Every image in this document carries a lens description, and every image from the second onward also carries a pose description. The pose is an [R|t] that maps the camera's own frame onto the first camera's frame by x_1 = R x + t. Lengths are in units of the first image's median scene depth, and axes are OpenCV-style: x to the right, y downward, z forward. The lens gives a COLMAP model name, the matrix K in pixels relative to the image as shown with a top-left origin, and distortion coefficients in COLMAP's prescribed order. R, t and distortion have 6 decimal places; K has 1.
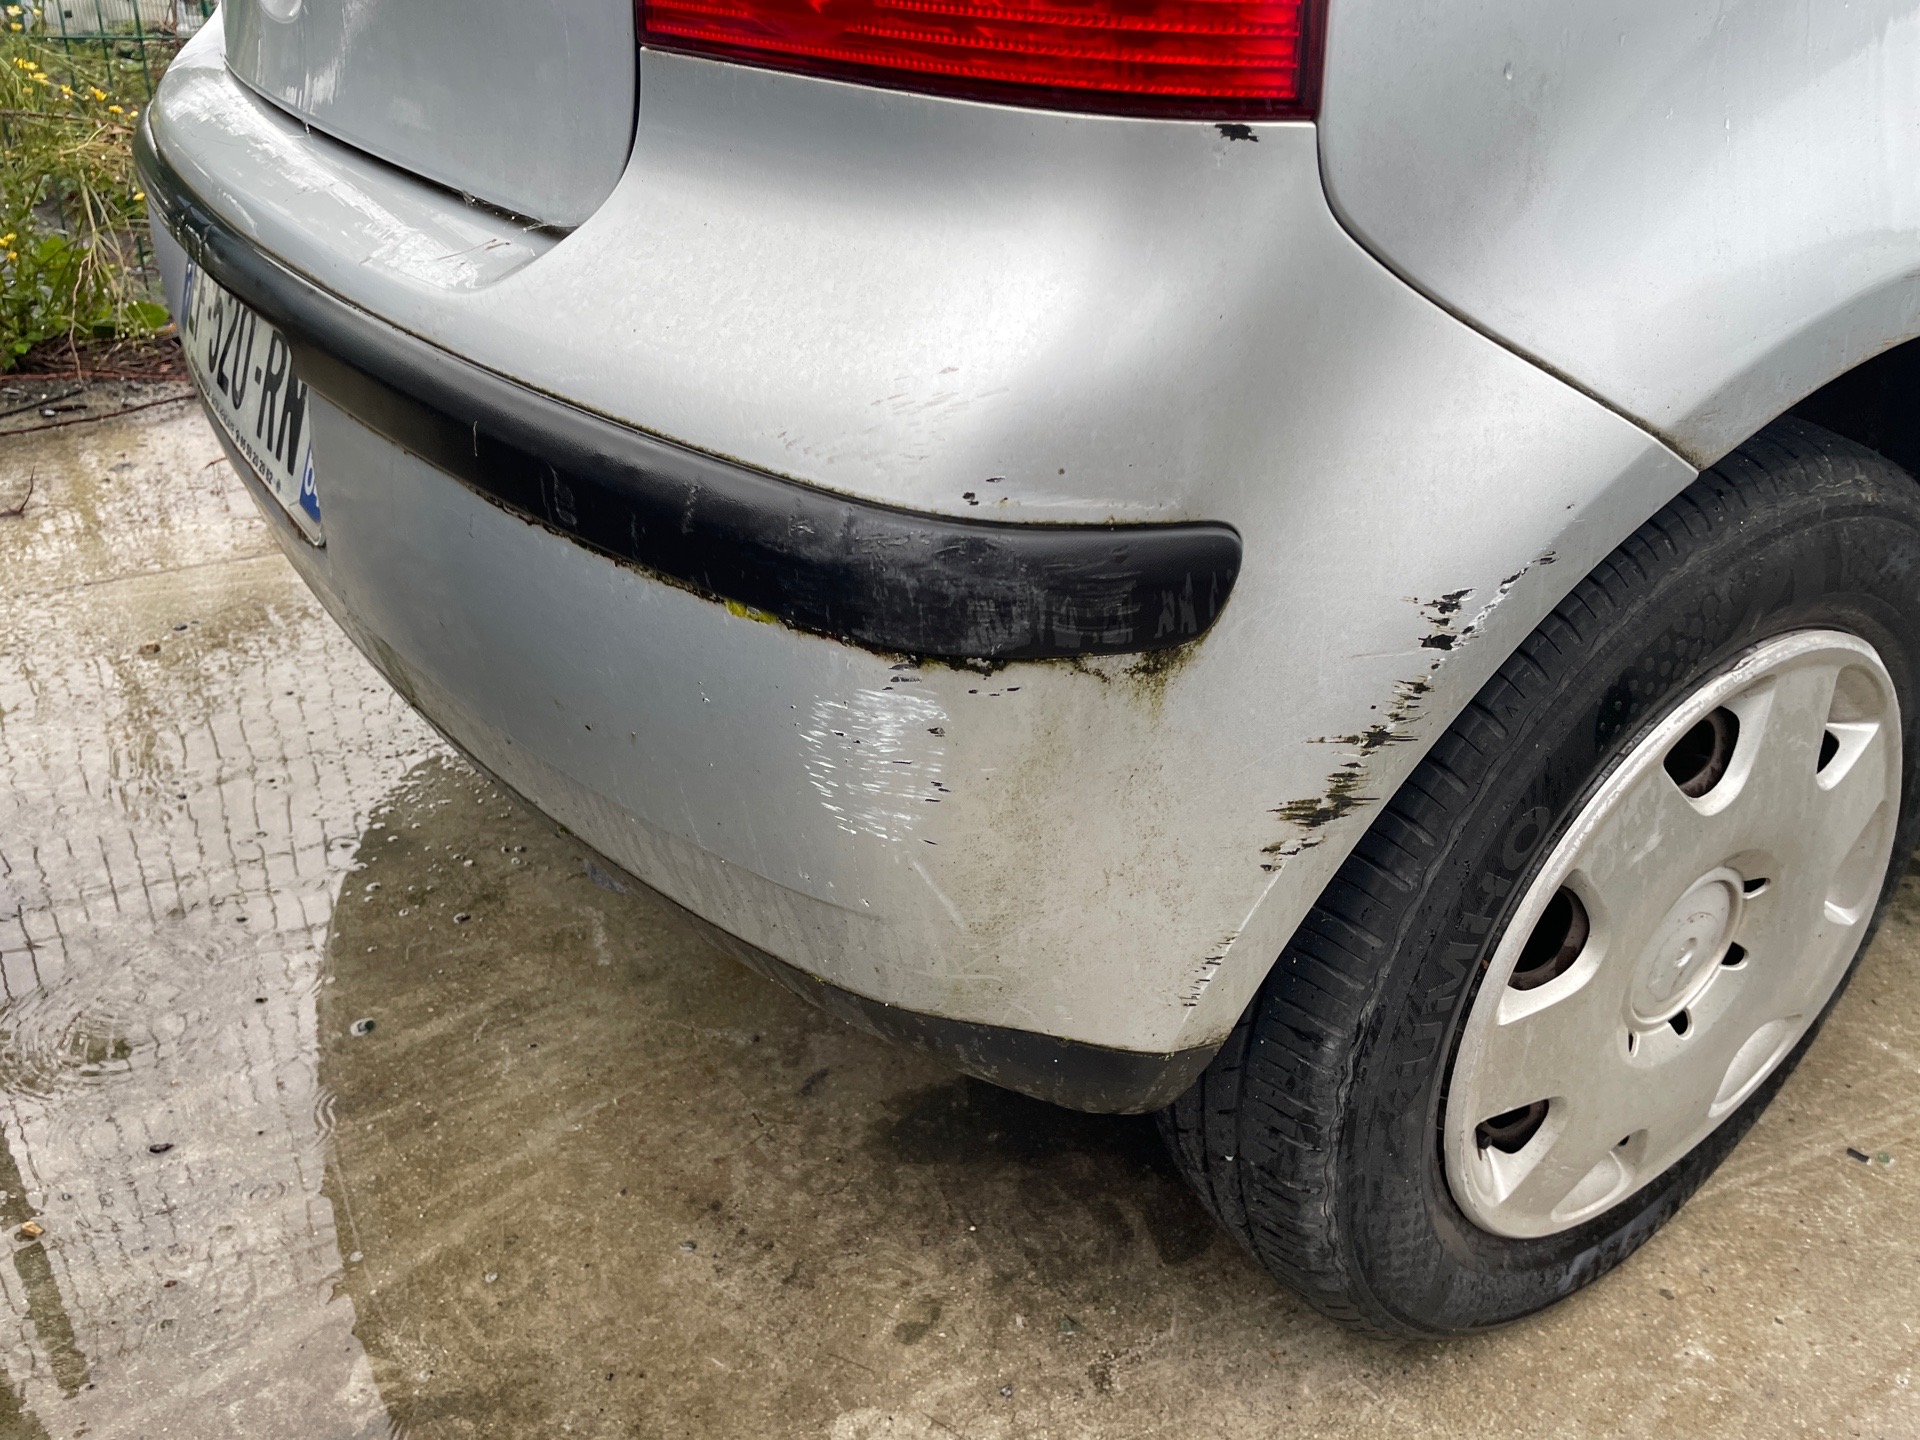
lens RADIAL K [[1487.0, 0, 967.1], [0, 1487.0, 704.6], [0, 0, 1]] dist [0.089886, -0.128216]
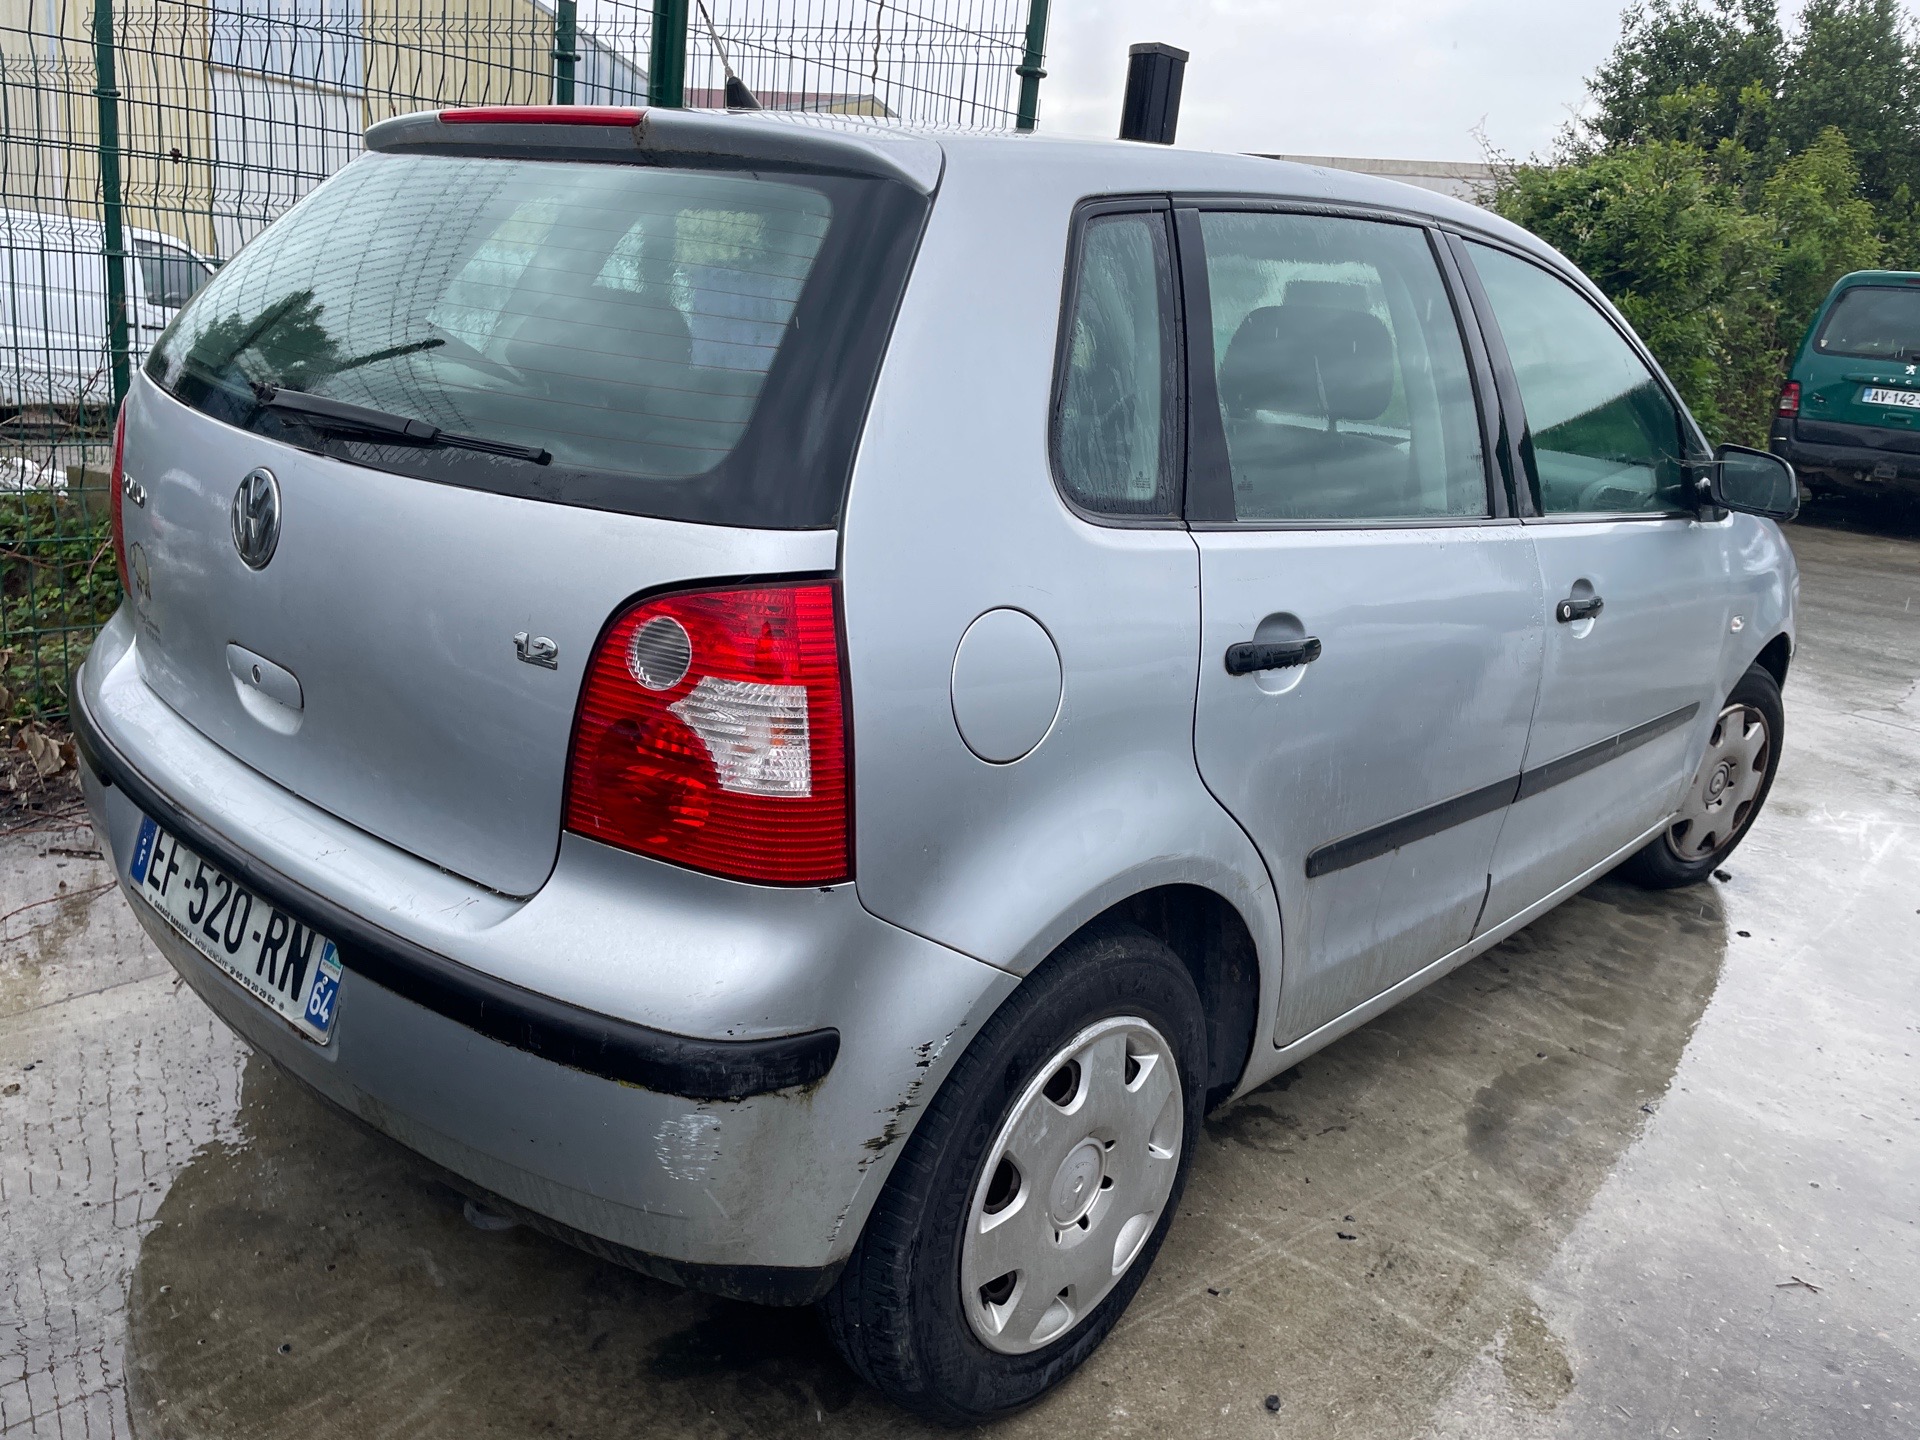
lens RADIAL K [[1487.0, 0, 967.1], [0, 1487.0, 704.6], [0, 0, 1]] dist [0.089886, -0.128216]
pose [[0.965326, -0.042389, 0.257584, -0.144165], [0.088609, 0.981352, -0.170580, -0.131472], [-0.245550, 0.187489, 0.951080, -0.960504]]
